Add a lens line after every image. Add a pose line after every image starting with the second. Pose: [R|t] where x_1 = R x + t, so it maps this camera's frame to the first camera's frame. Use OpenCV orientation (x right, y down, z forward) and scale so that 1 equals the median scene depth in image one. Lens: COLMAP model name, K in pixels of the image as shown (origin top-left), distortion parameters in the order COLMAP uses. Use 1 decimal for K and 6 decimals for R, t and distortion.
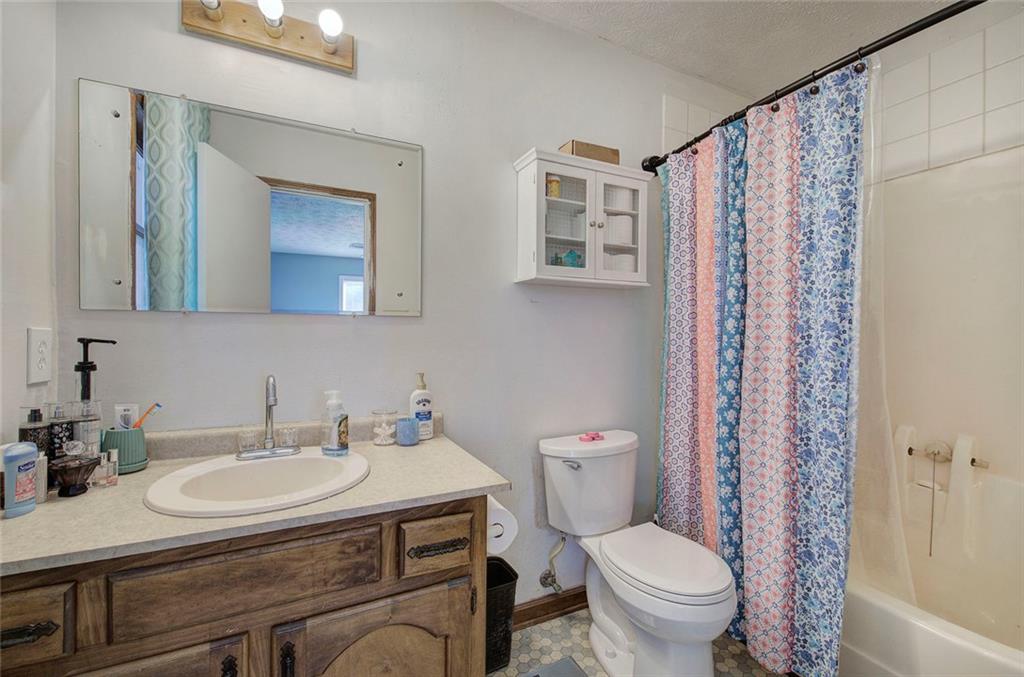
lens RADIAL K [[436.7, 0, 513.4], [0, 436.7, 335.7], [0, 0, 1]] dist [-0.003127, 0.001067]
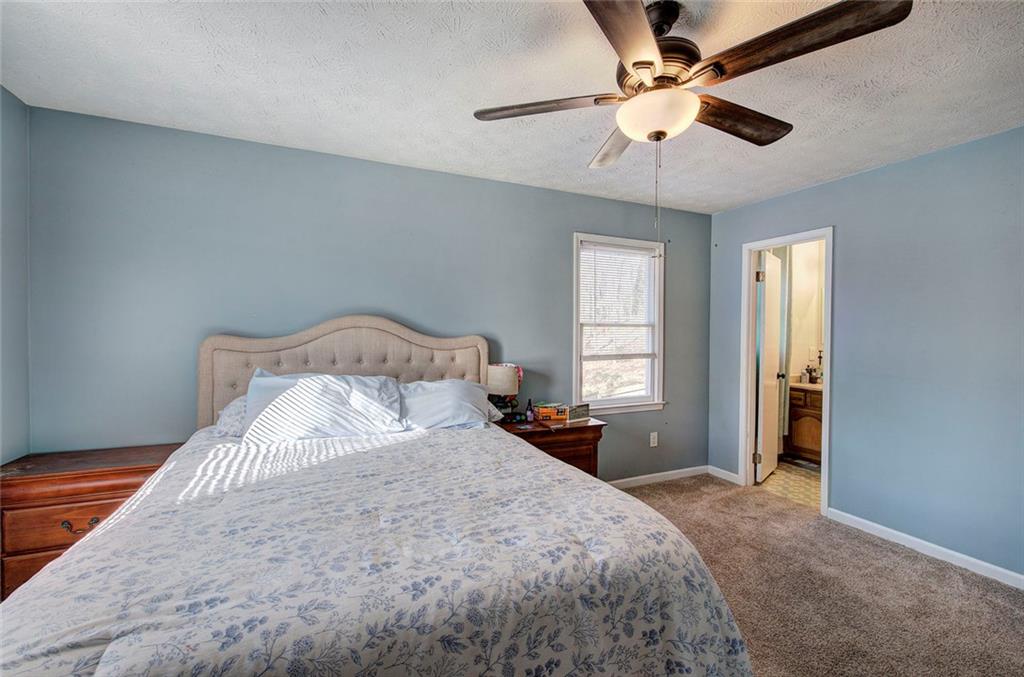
lens RADIAL K [[436.7, 0, 513.4], [0, 436.7, 335.7], [0, 0, 1]] dist [-0.003127, 0.001067]
pose [[-0.028009, 0.007817, -0.999577, 3.612945], [-0.007115, 0.999943, 0.008019, -0.162874], [0.999582, 0.007336, -0.027951, -2.019067]]
